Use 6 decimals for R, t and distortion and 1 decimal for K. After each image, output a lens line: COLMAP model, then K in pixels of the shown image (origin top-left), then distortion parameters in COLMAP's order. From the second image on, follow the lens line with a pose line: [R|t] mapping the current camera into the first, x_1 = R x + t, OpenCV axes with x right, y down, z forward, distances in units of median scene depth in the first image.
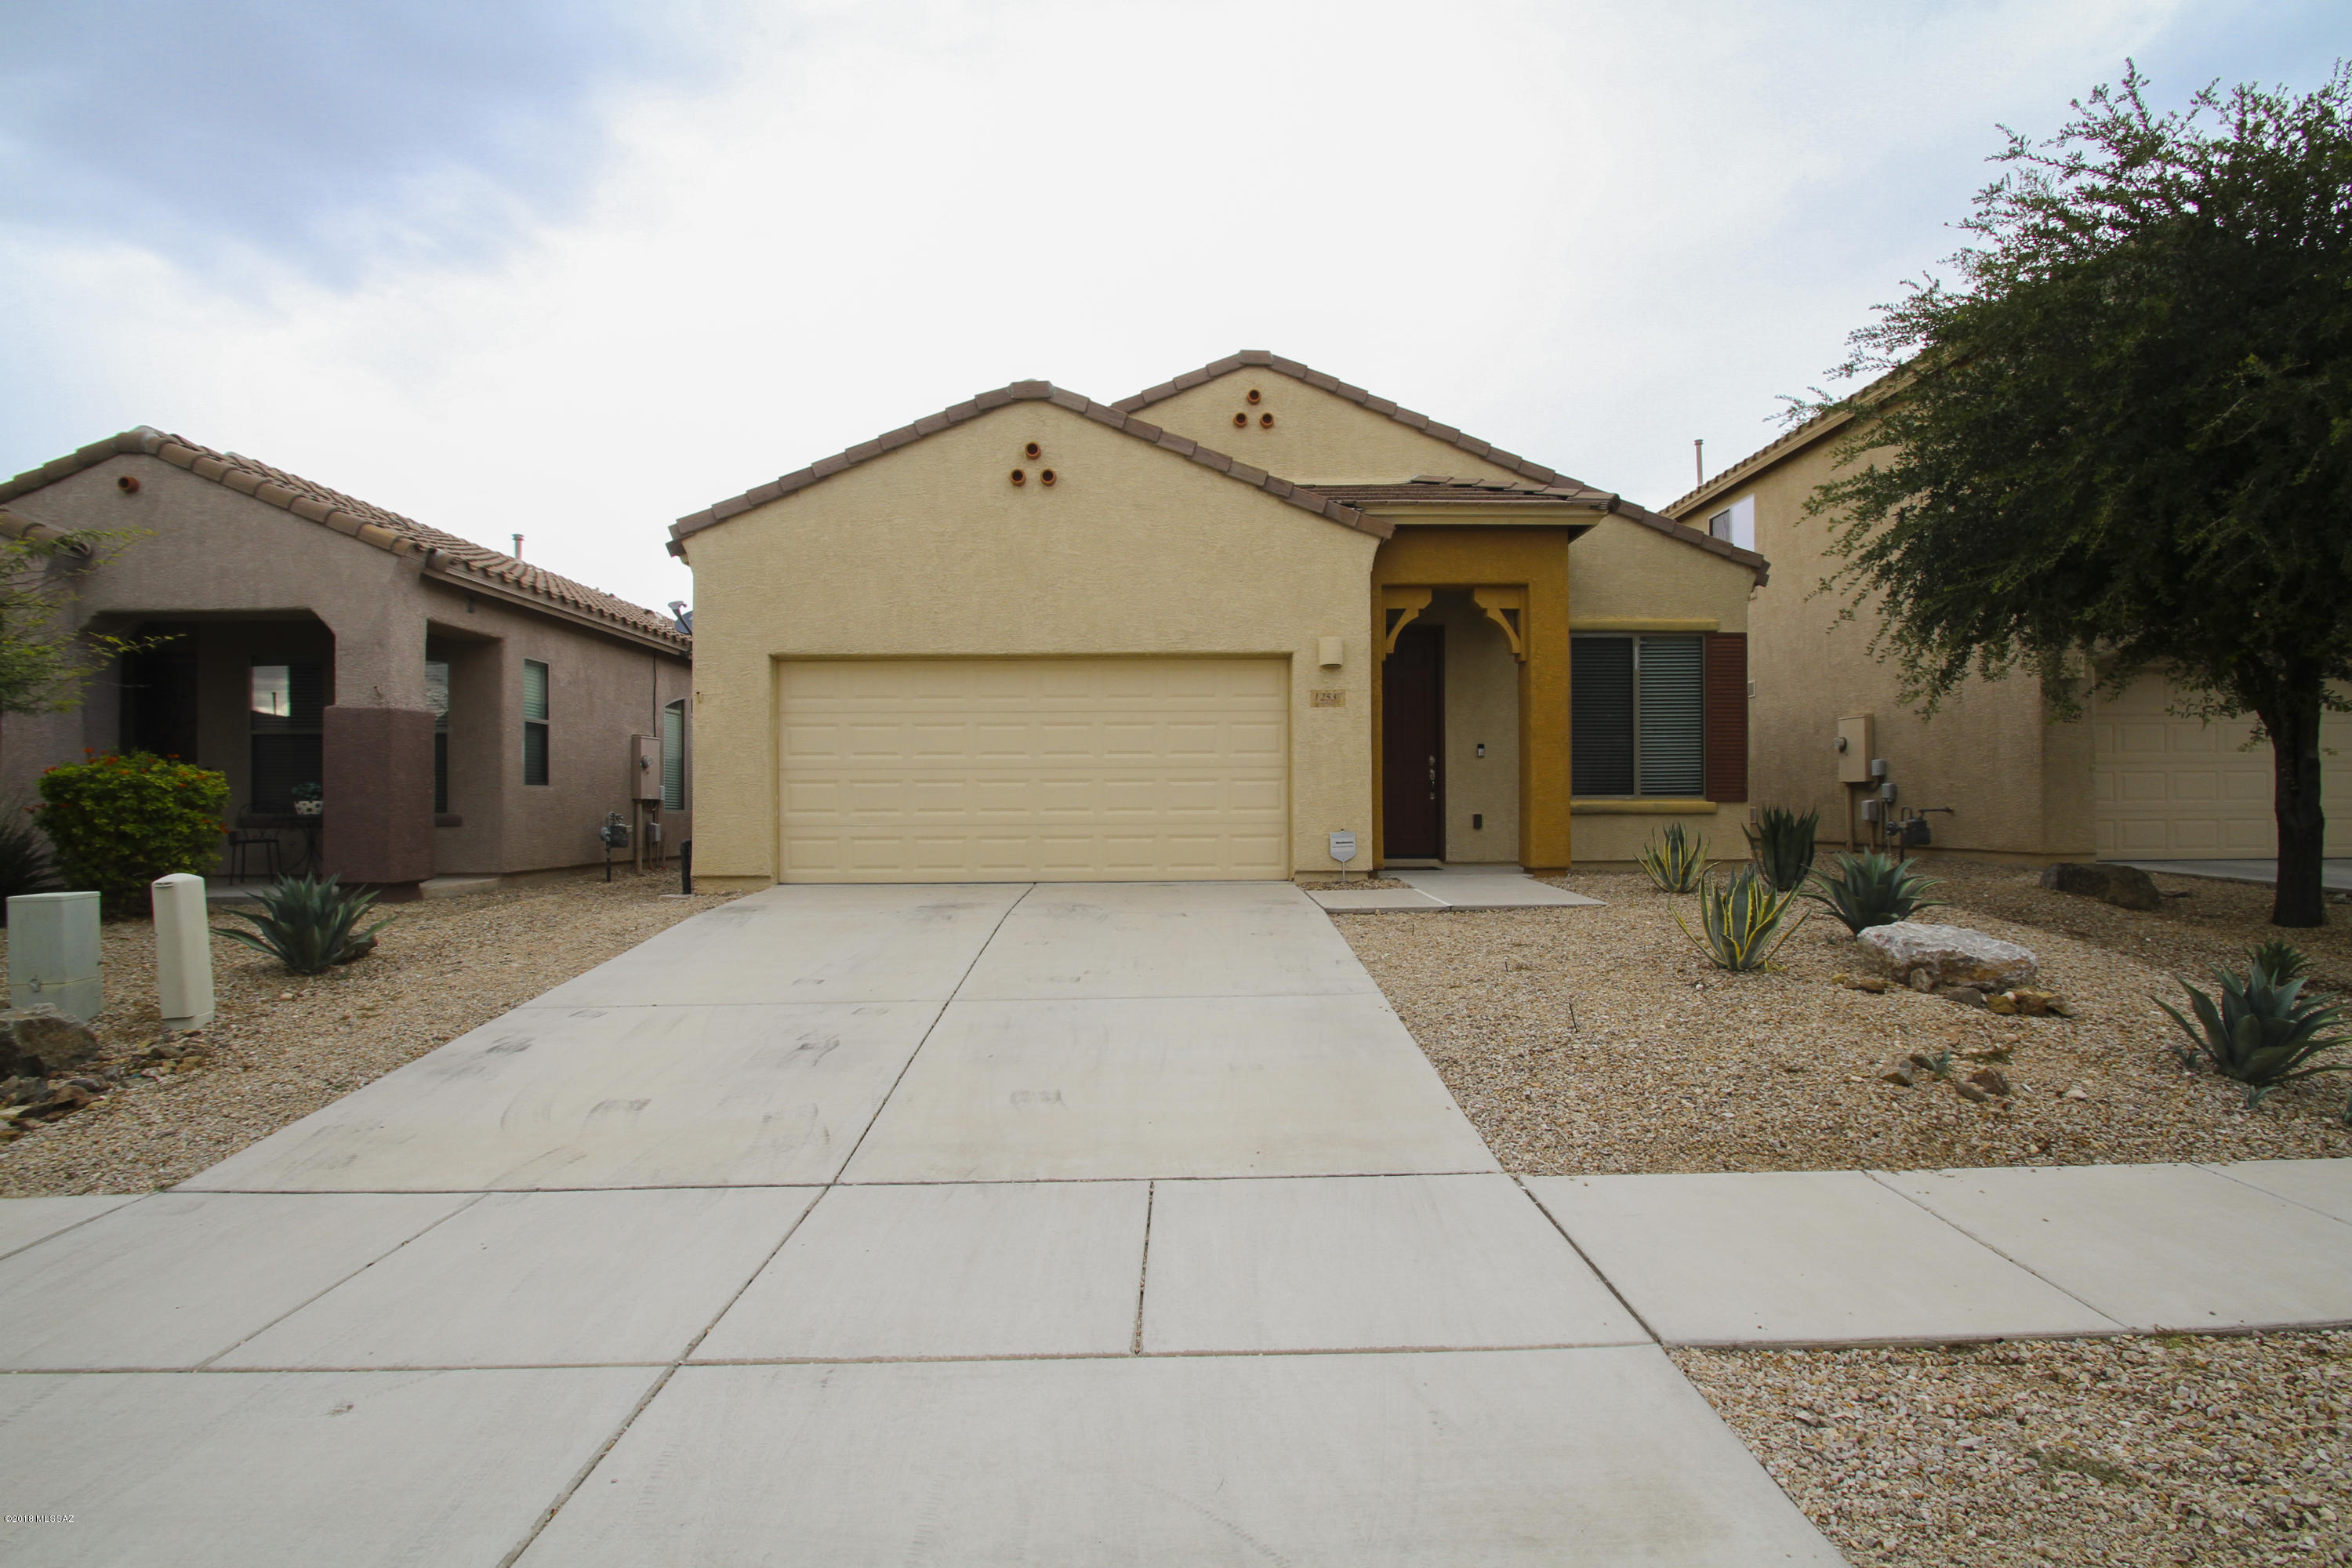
lens RADIAL K [[1087.6, 0, 1187.9], [0, 1087.6, 784.3], [0, 0, 1]] dist [0.001984, -0.010145]
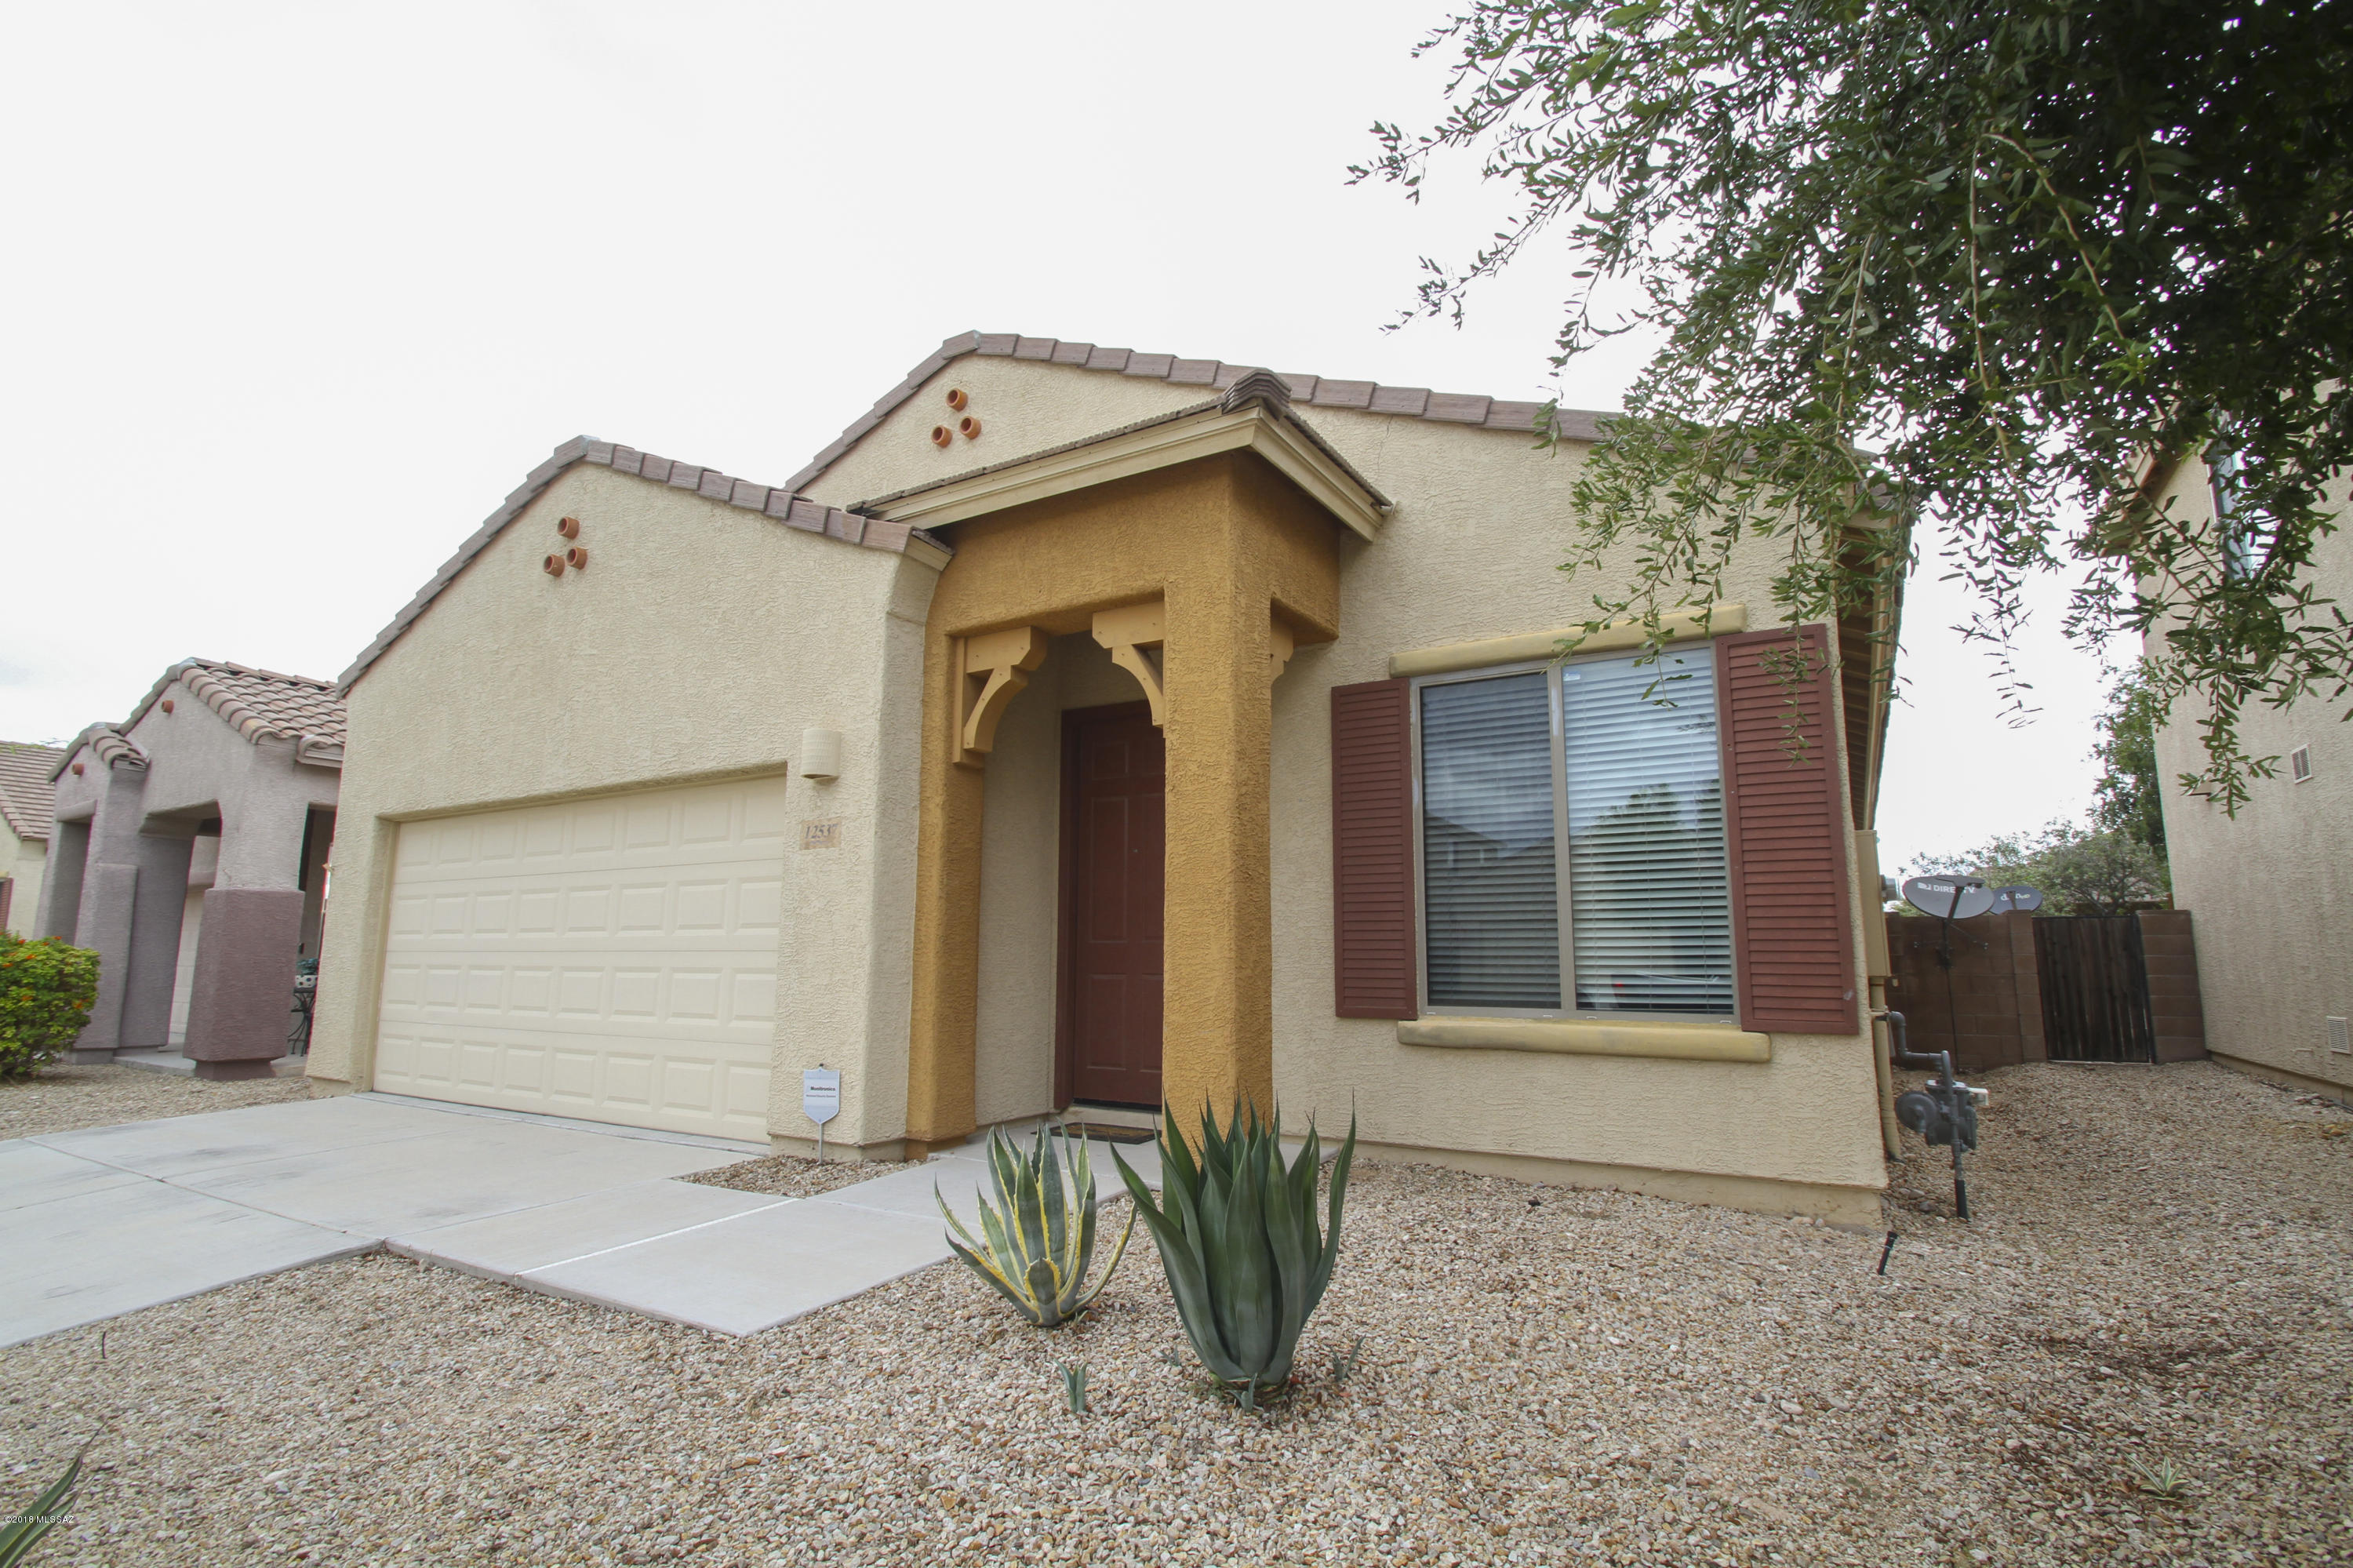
lens RADIAL K [[1088.2, 0, 1175.0], [0, 1088.2, 796.0], [0, 0, 1]] dist [0.001984, -0.010145]
pose [[0.844356, -0.070966, -0.531063, 0.580543], [-0.000360, 0.991114, -0.133016, -0.020310], [0.535783, 0.112504, 0.836827, 0.587993]]
